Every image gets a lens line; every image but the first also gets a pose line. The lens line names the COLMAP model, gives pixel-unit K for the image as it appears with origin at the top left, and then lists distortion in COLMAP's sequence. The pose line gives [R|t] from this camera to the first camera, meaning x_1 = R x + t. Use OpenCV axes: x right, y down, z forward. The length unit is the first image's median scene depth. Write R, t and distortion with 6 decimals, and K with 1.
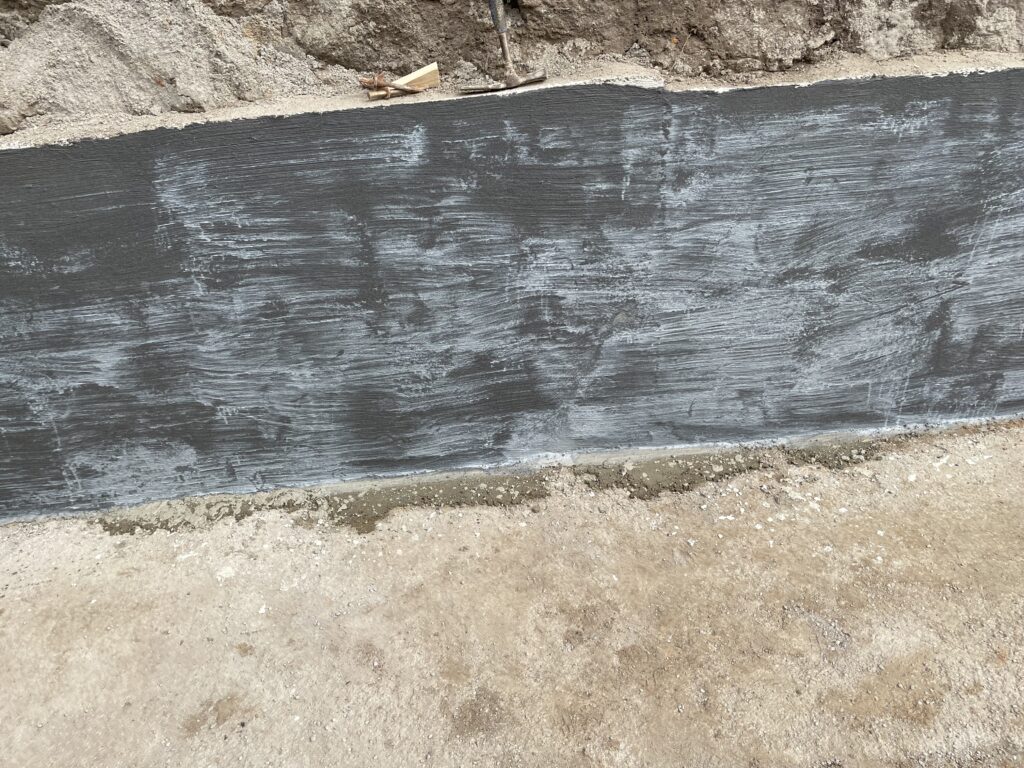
lens RADIAL K [[766.5, 0, 512.0], [0, 766.5, 384.0], [0, 0, 1]] dist [0.085113, -0.104398]
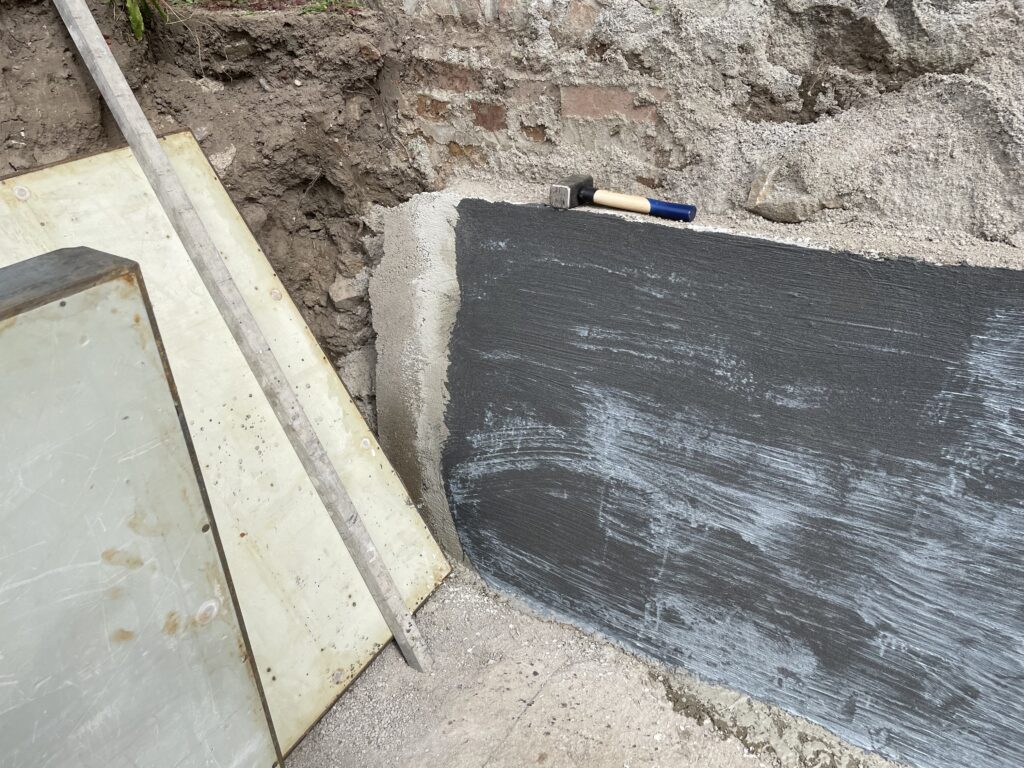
lens RADIAL K [[772.3, 0, 511.9], [0, 772.3, 363.1], [0, 0, 1]] dist [0.076208, -0.105215]
pose [[0.802017, 0.317430, -0.505972, -0.380999], [-0.357901, 0.933578, 0.018386, -0.093686], [0.478201, 0.166342, 0.862354, 0.196331]]
